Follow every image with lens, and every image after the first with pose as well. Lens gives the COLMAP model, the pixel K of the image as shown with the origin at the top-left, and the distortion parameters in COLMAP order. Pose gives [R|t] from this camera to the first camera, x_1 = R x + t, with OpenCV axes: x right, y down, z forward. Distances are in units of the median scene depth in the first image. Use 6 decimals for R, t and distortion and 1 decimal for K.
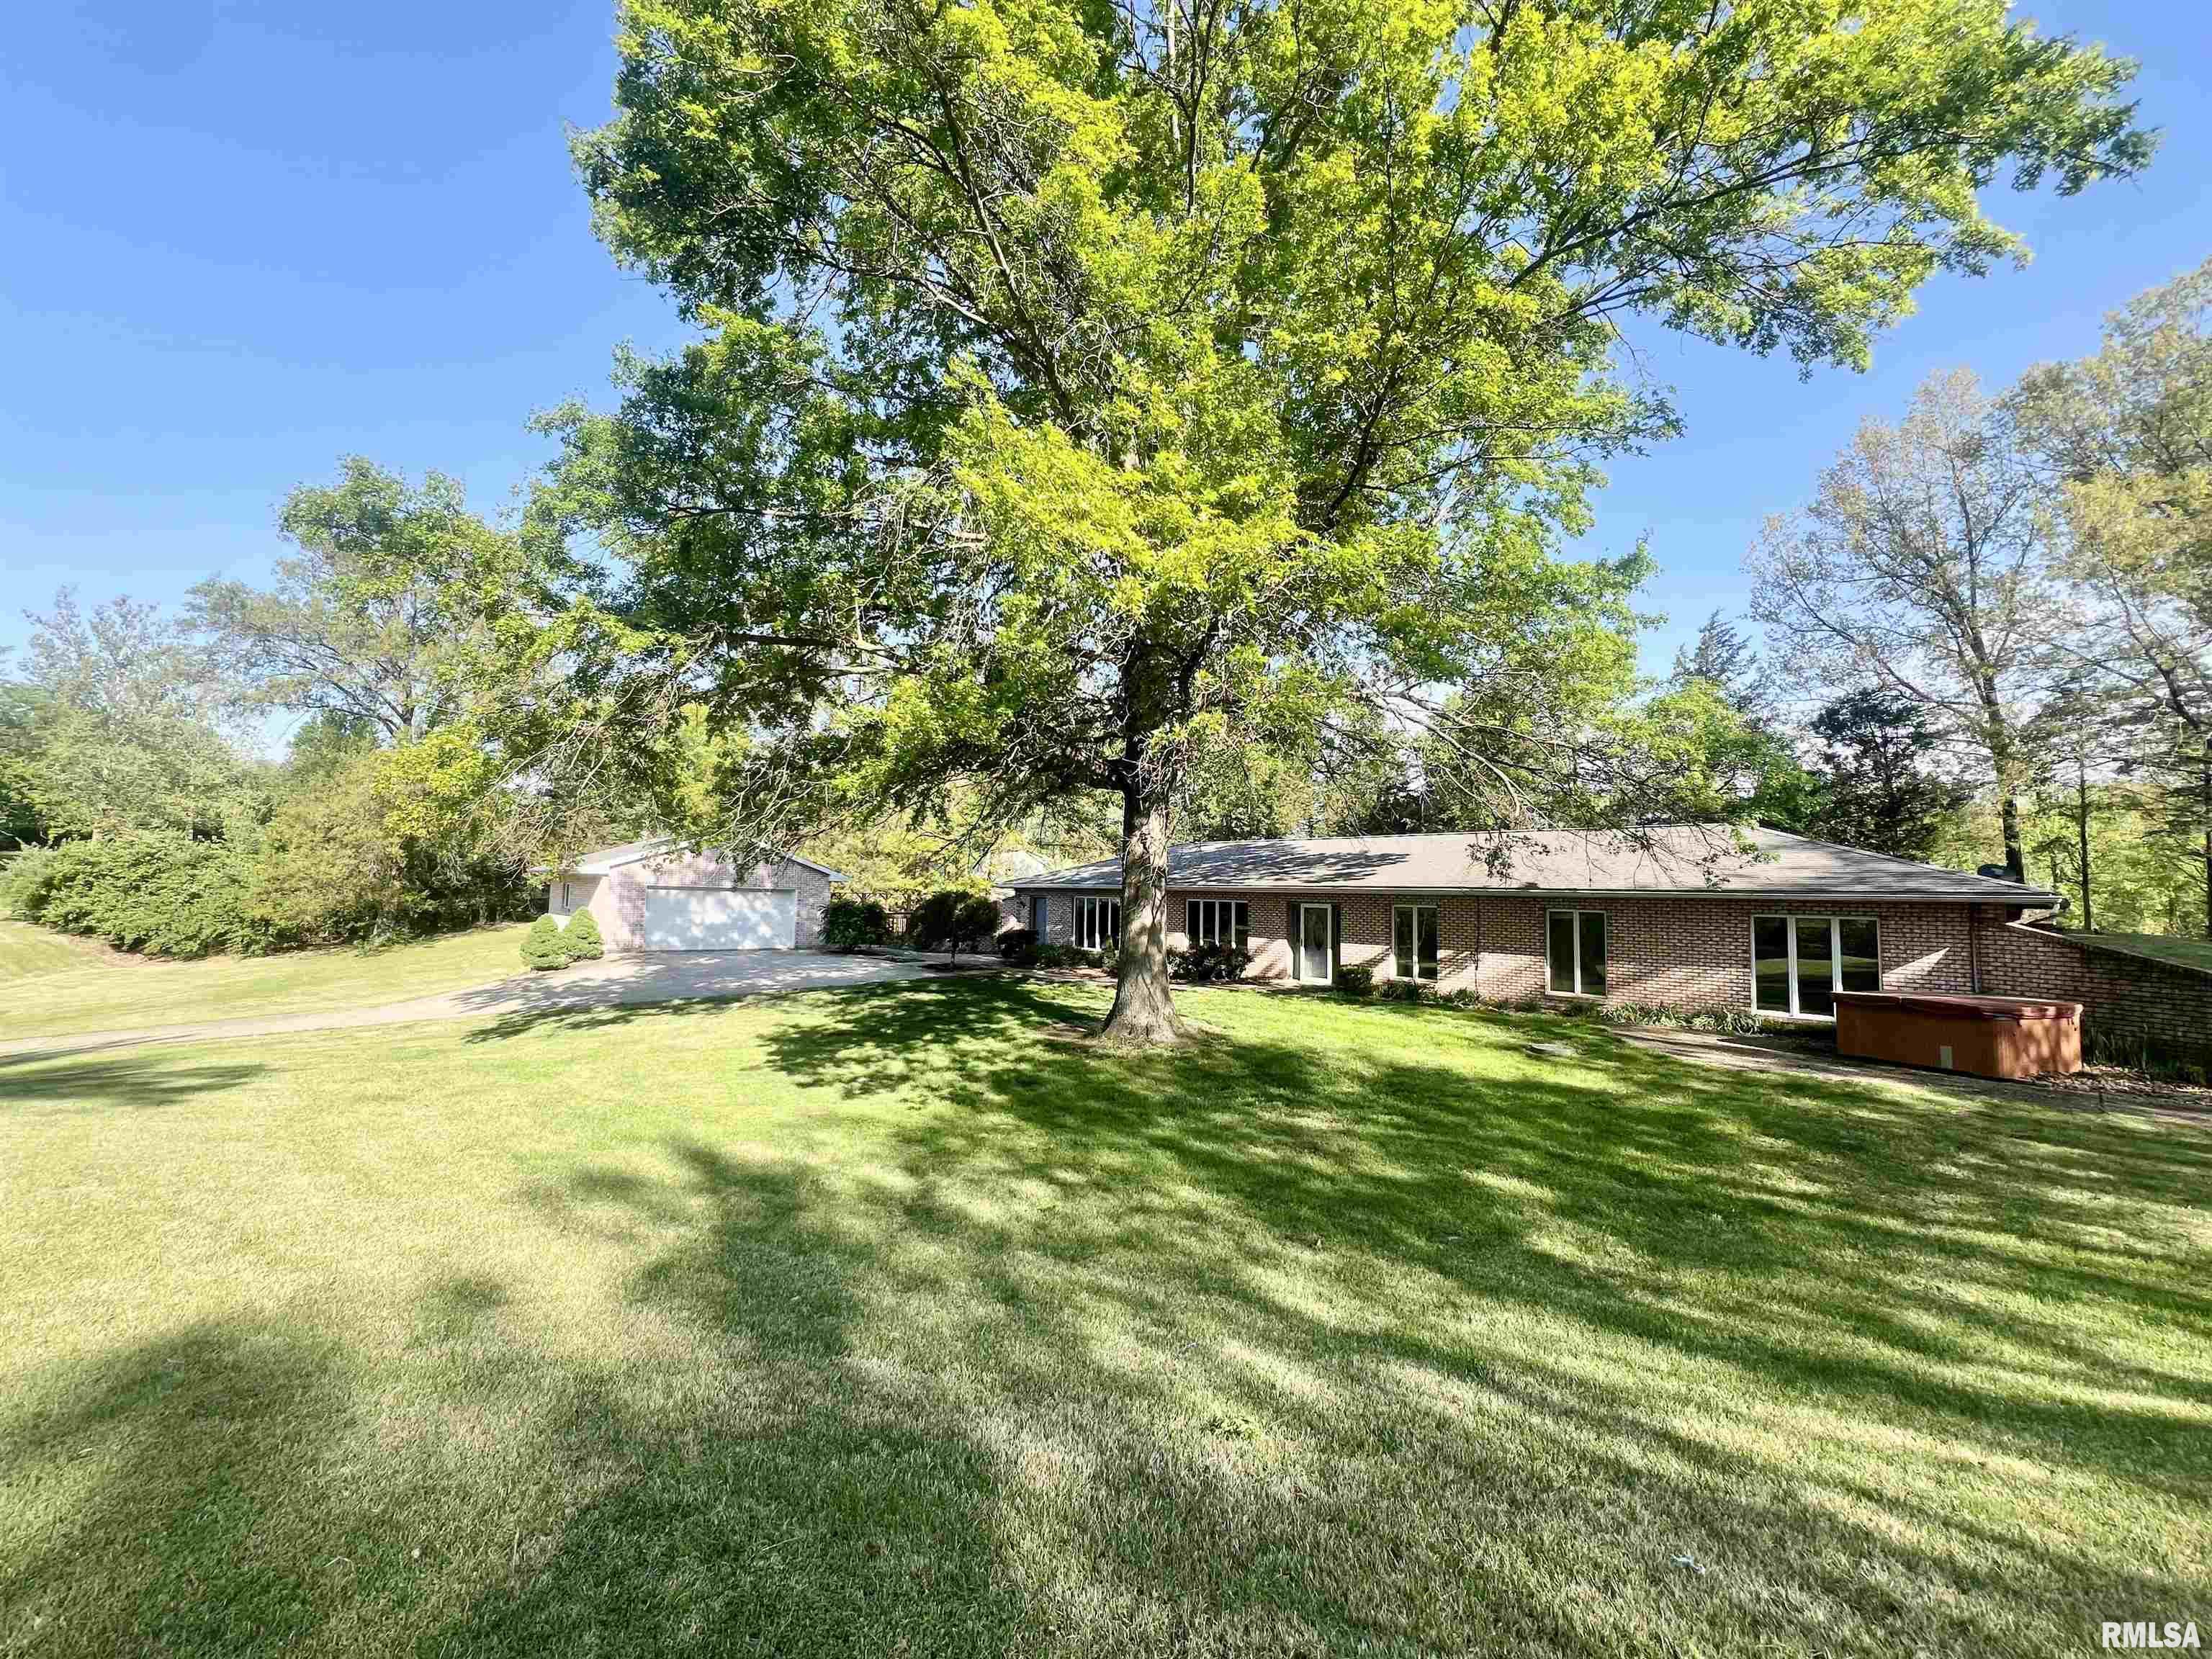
lens RADIAL K [[892.4, 0, 1106.0], [0, 892.4, 829.5], [0, 0, 1]] dist [-0.014809, 0.006709]
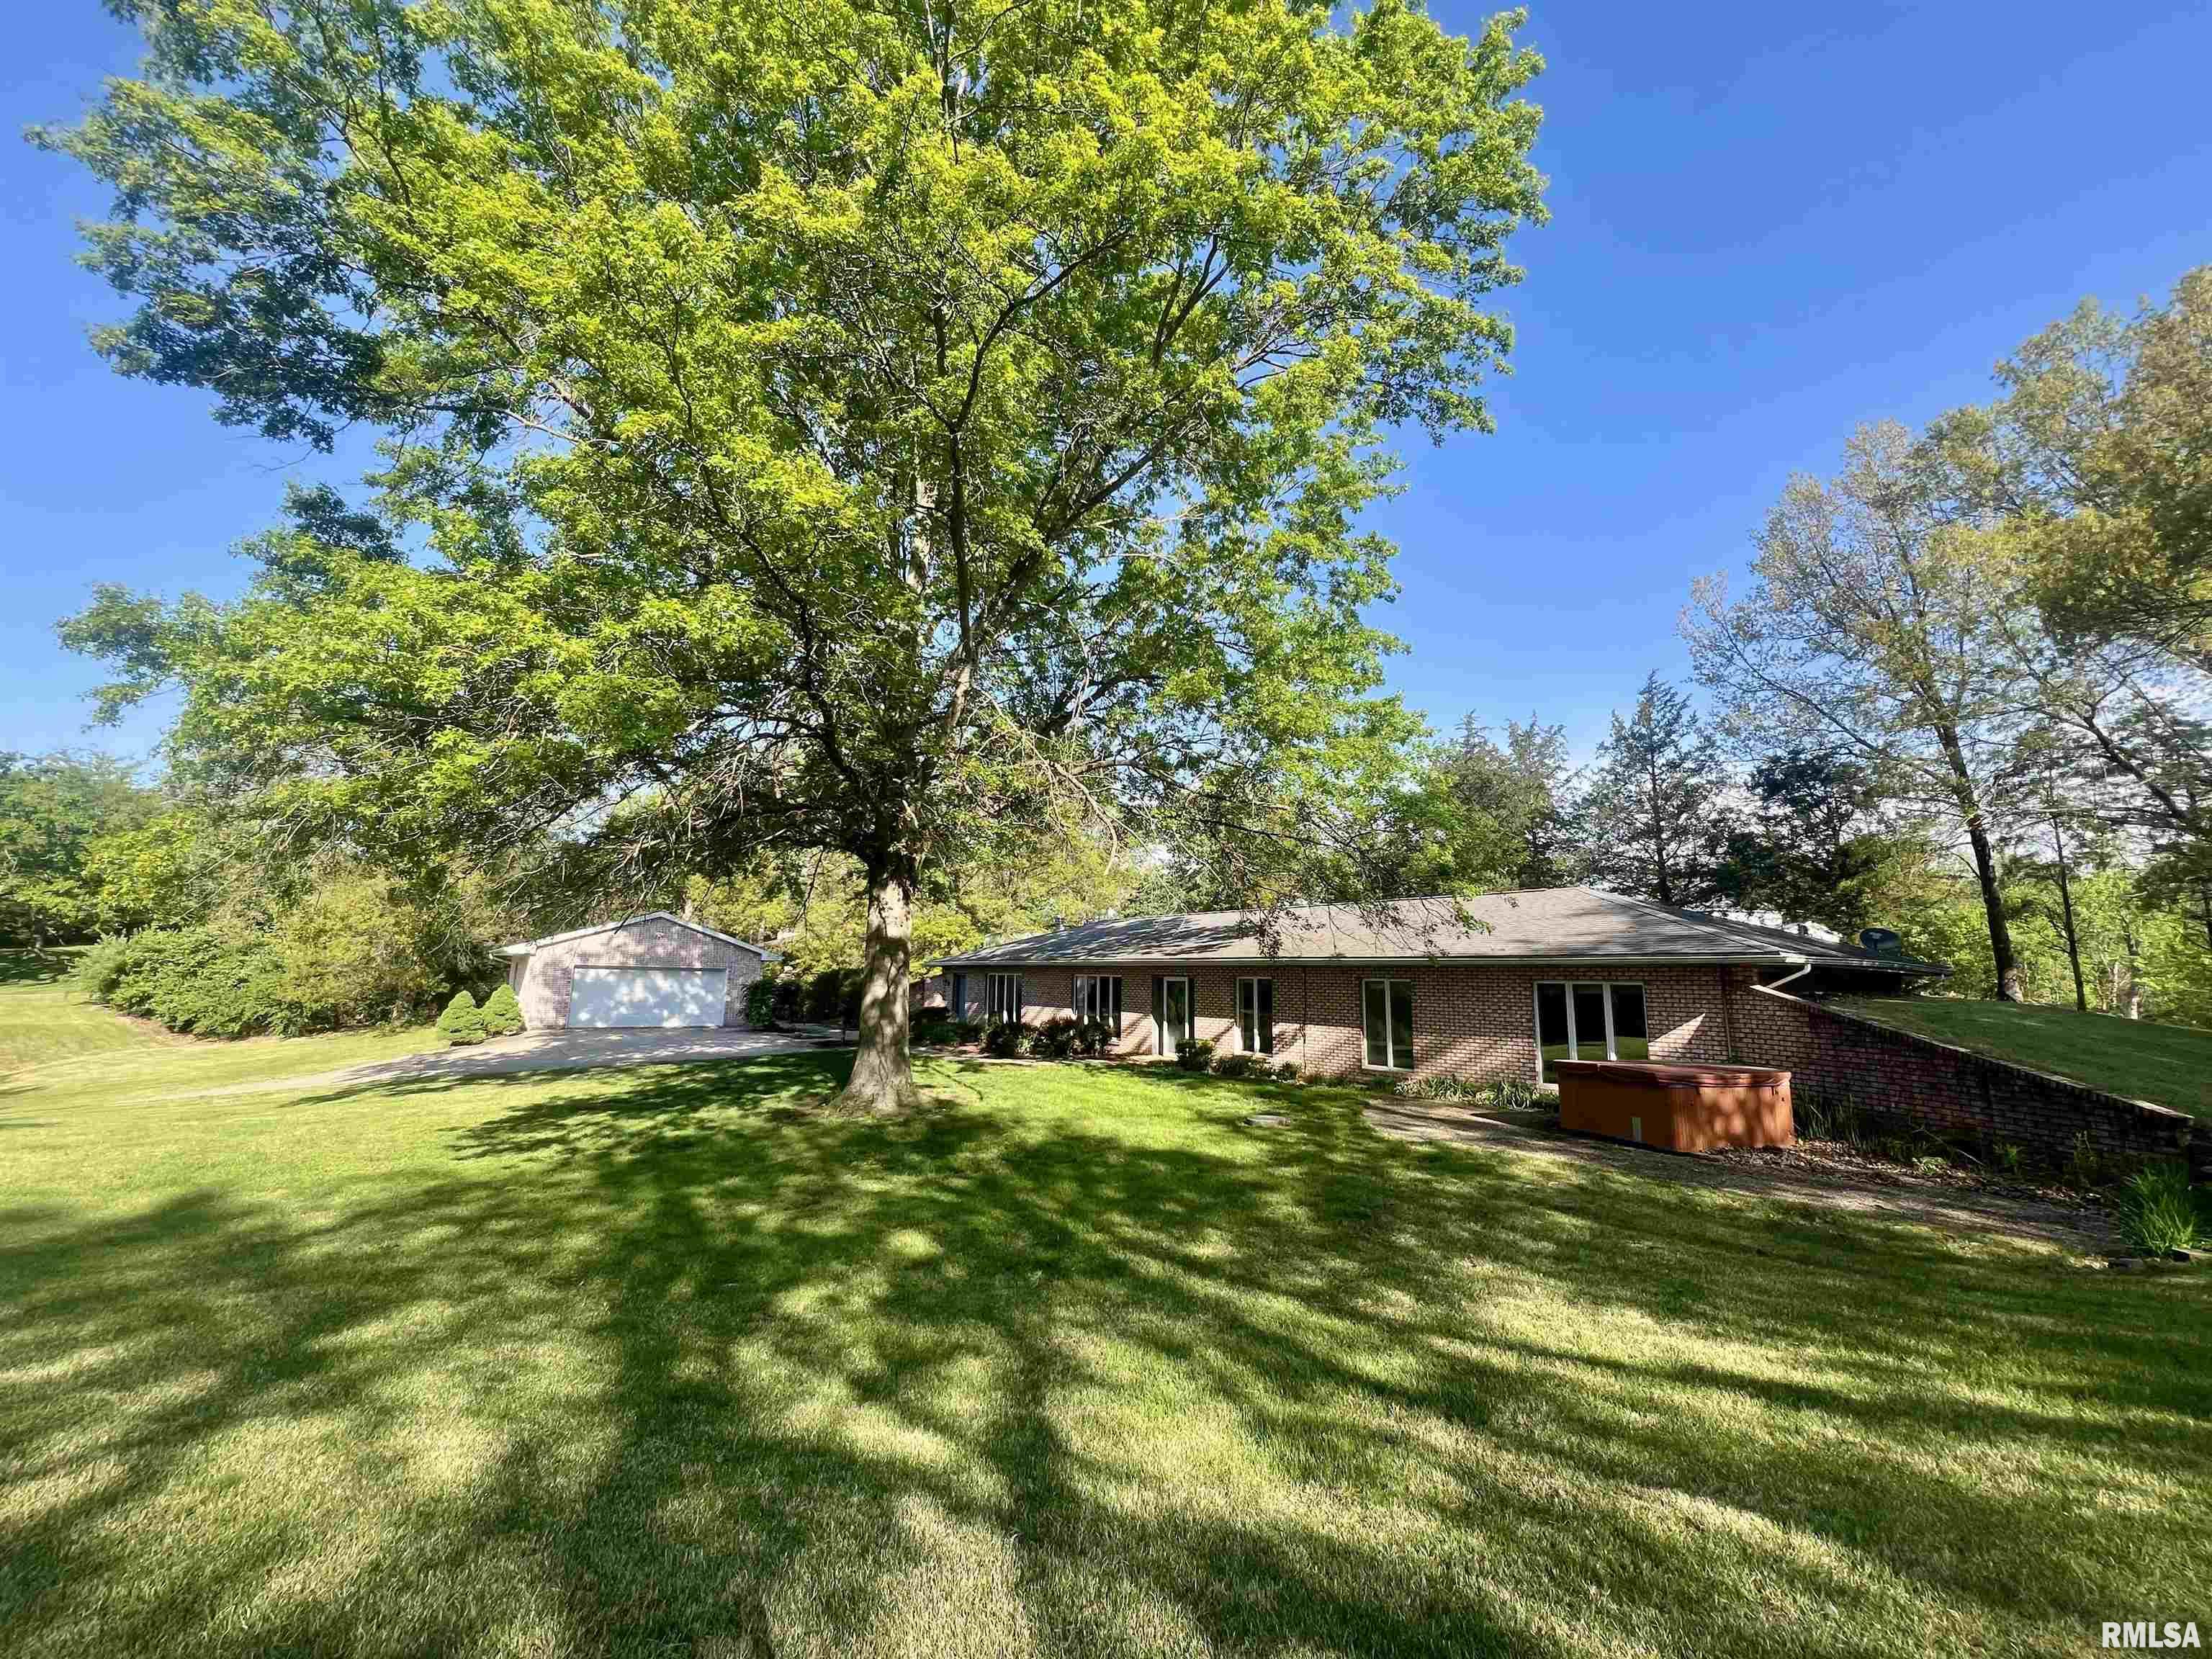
lens RADIAL K [[892.4, 0, 1106.0], [0, 892.4, 829.5], [0, 0, 1]] dist [-0.014809, 0.006709]
pose [[0.995915, -0.021251, -0.087756, 0.270169], [0.012989, 0.995519, -0.093665, 0.012857], [0.089353, 0.092143, 0.991729, -0.003048]]
